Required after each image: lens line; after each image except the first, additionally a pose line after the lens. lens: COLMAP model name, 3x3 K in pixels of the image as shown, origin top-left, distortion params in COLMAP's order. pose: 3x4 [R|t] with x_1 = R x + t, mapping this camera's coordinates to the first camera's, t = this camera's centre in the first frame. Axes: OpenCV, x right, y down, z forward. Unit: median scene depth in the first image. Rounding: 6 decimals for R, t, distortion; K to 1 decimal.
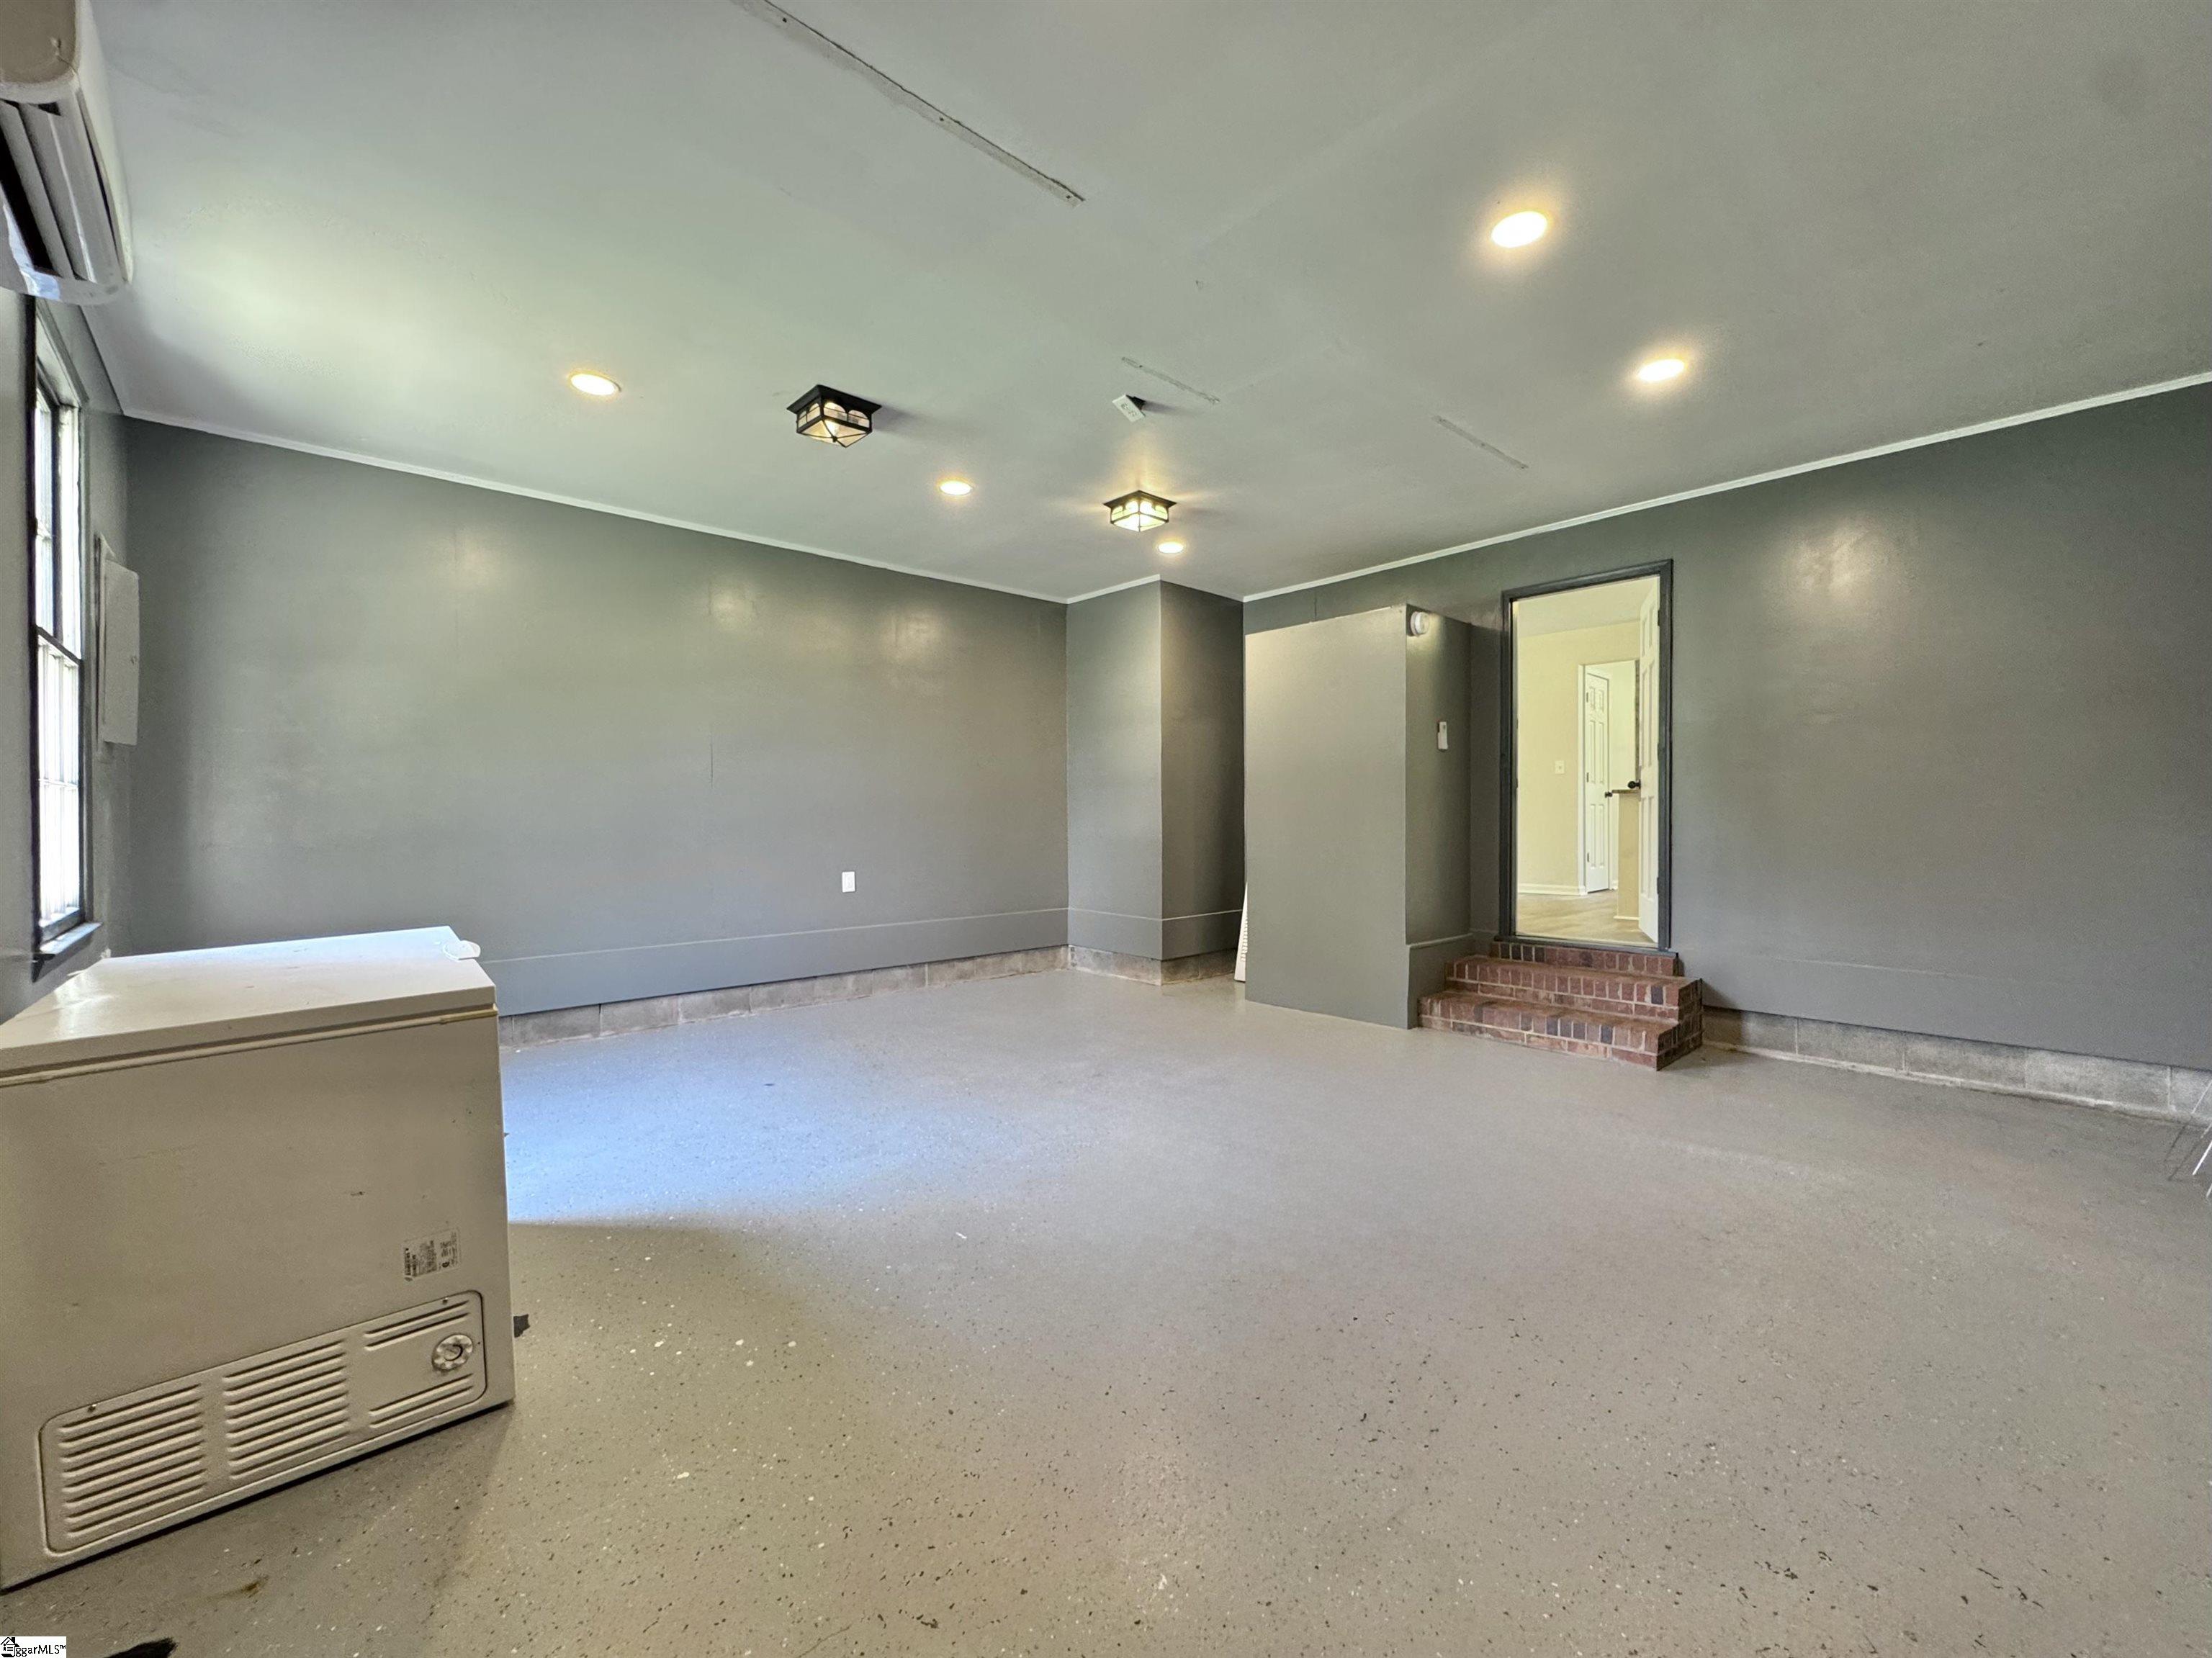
lens RADIAL K [[898.4, 0, 1106.0], [0, 898.4, 829.0], [0, 0, 1]] dist [-0.002885, -0.000149]
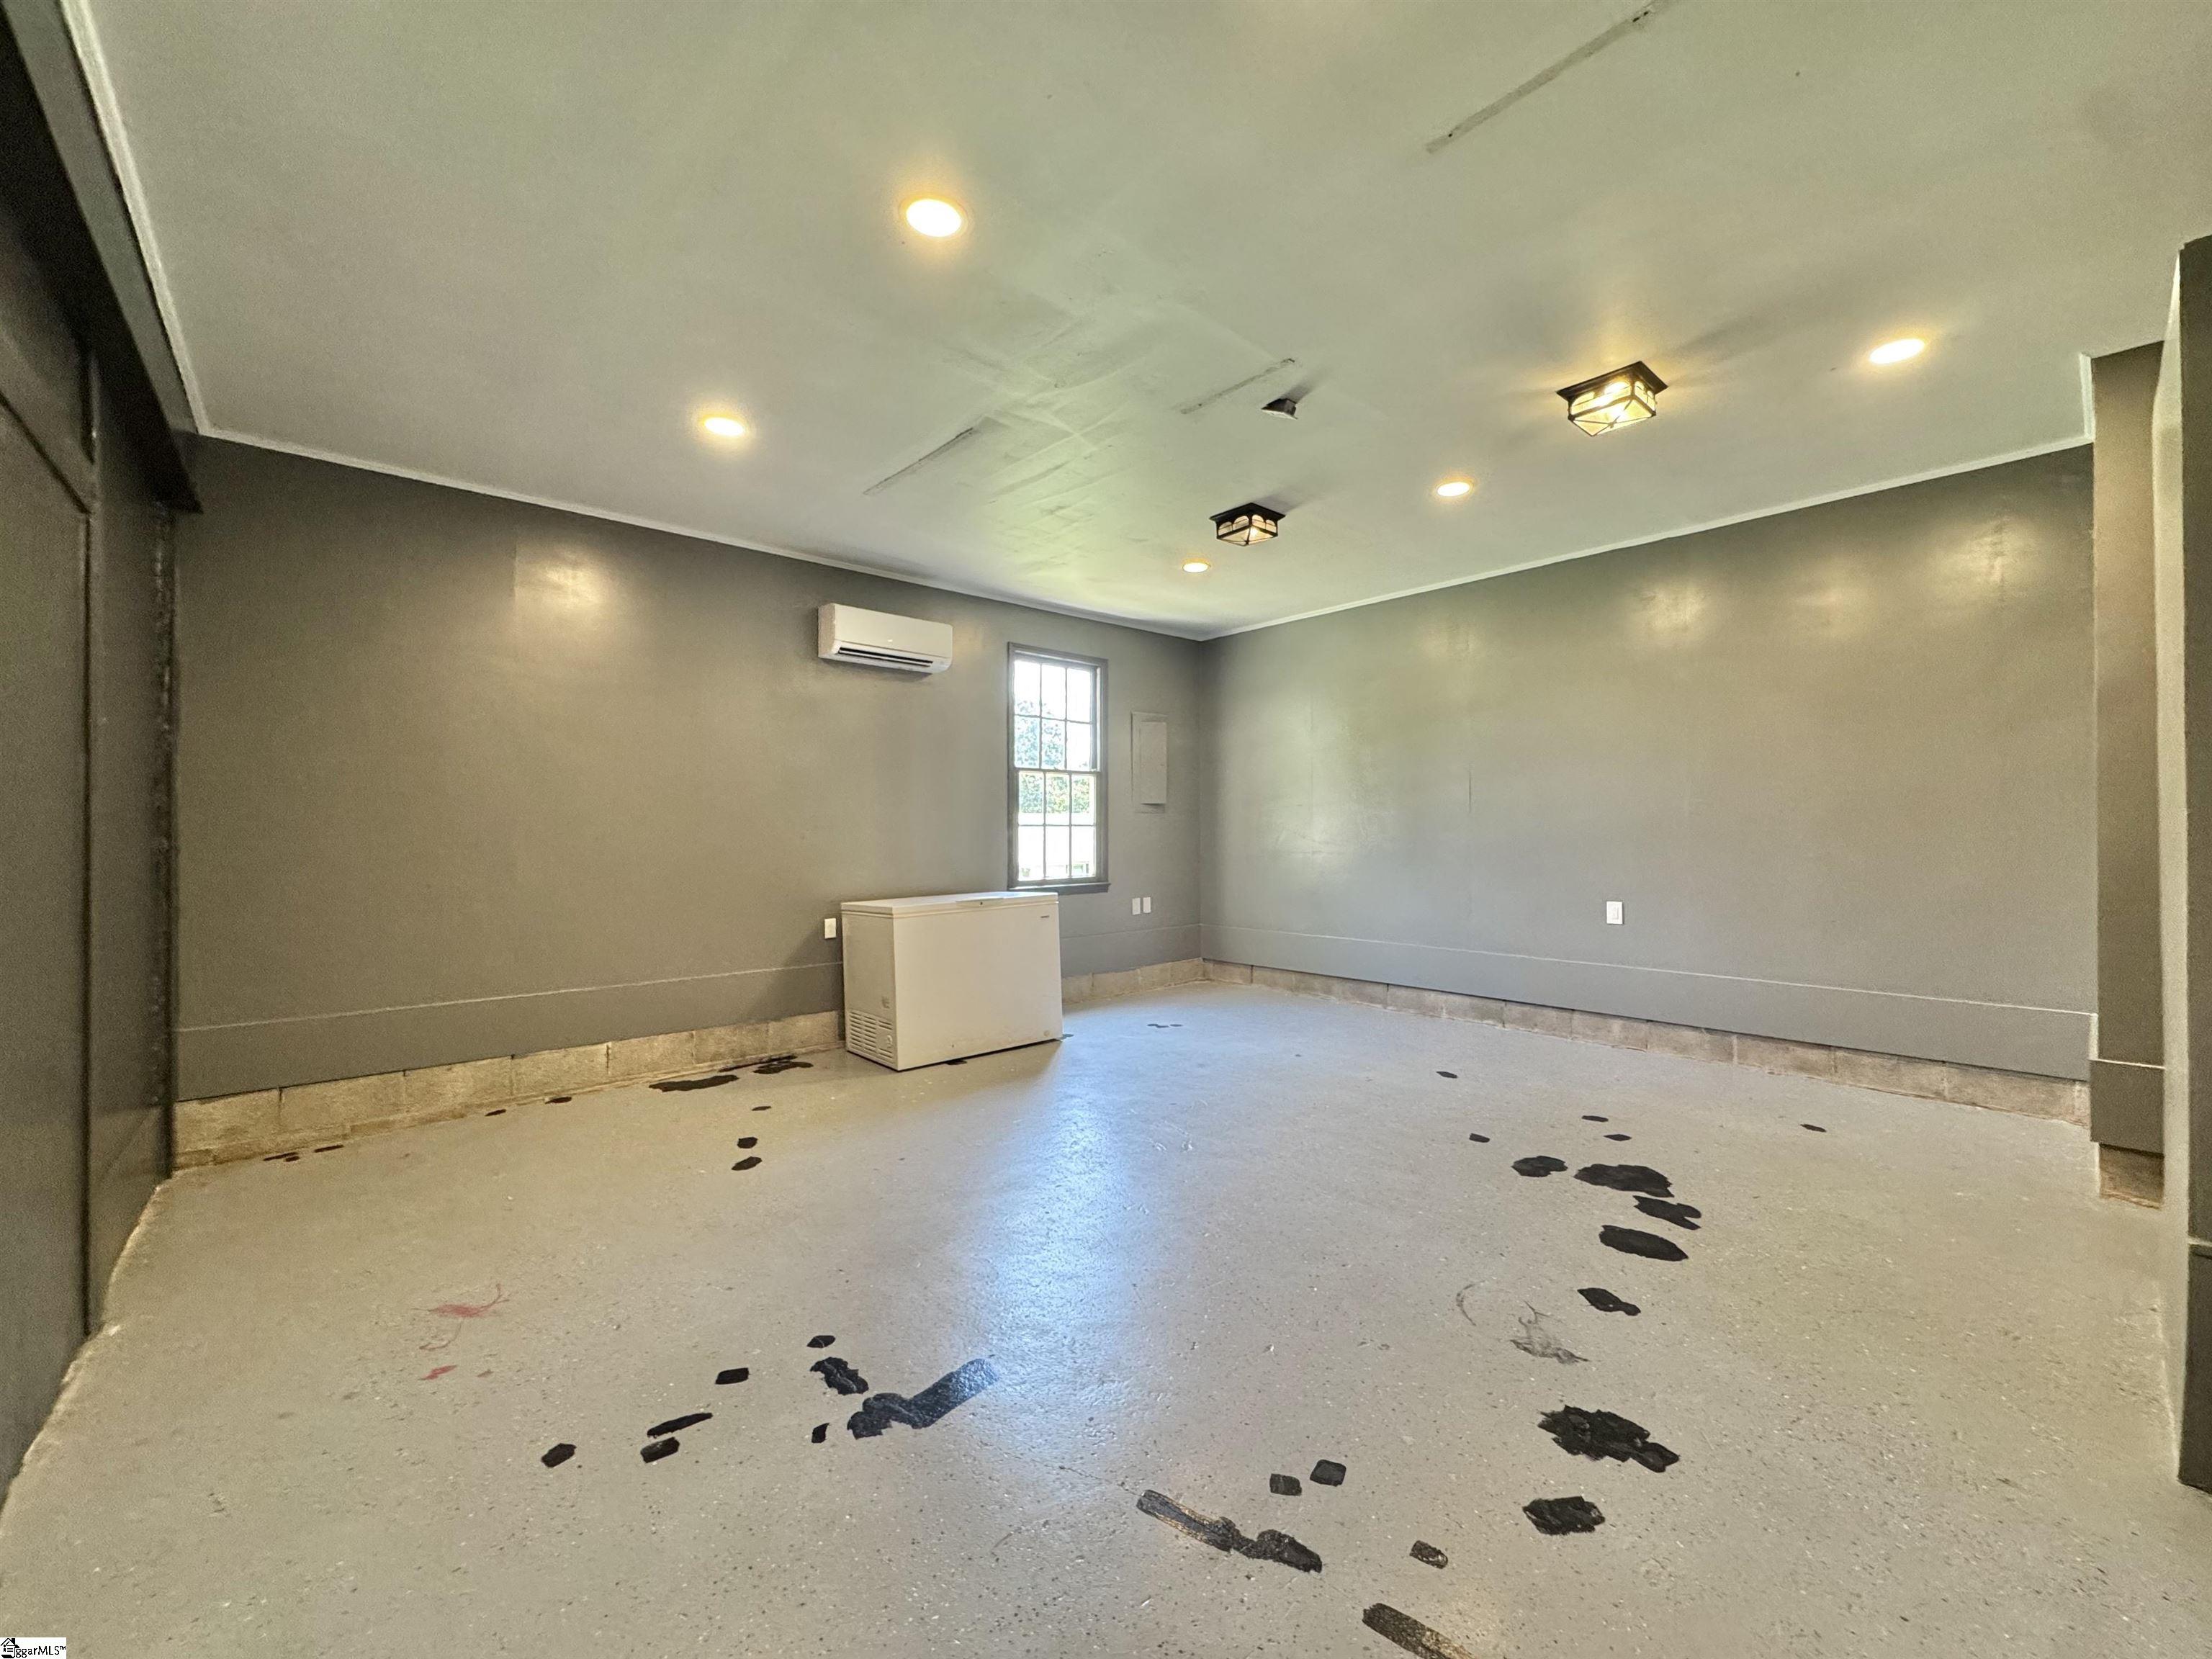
lens RADIAL K [[898.5, 0, 1106.0], [0, 898.5, 829.5], [0, 0, 1]] dist [-0.002885, -0.000149]
pose [[-0.025014, 0.000861, -0.999687, 0.651202], [-0.009633, 0.999953, 0.001102, -0.019706], [0.999641, 0.009657, -0.025005, 0.564980]]
